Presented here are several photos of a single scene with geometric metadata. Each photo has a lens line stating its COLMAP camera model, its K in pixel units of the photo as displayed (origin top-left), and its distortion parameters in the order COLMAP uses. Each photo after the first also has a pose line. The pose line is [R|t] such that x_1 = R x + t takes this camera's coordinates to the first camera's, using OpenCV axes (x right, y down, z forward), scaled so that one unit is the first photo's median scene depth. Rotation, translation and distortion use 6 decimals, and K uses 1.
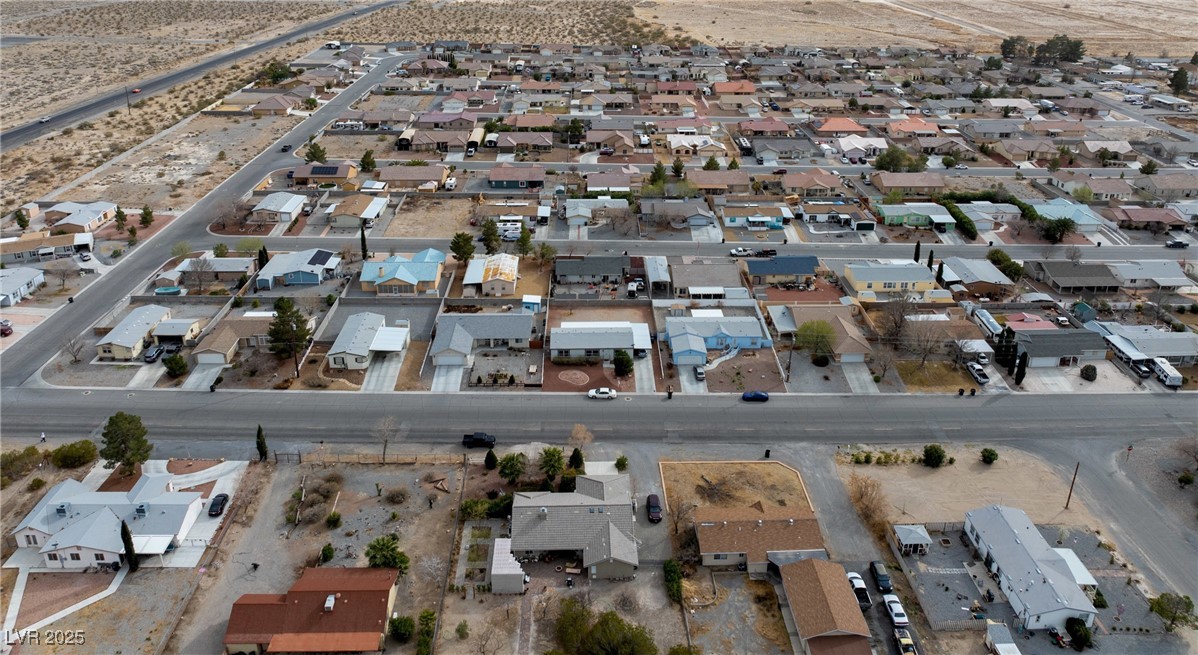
lens RADIAL K [[788.0, 0, 599.0], [0, 788.0, 327.5], [0, 0, 1]] dist [-0.022535, 0.000017]
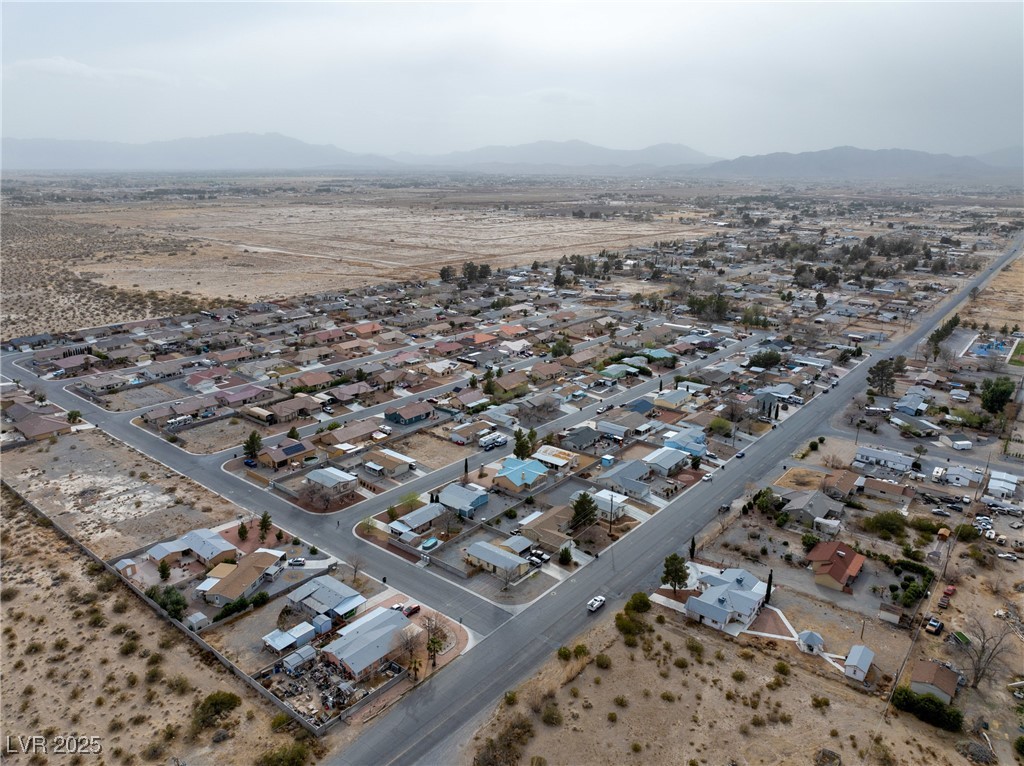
lens RADIAL K [[702.2, 0, 512.0], [0, 702.2, 383.0], [0, 0, 1]] dist [0.000721, 0.000084]
pose [[0.646057, -0.225912, 0.729091, -0.985340], [0.355881, 0.934173, -0.025893, -0.168554], [-0.675248, 0.276198, 0.683926, 0.050619]]
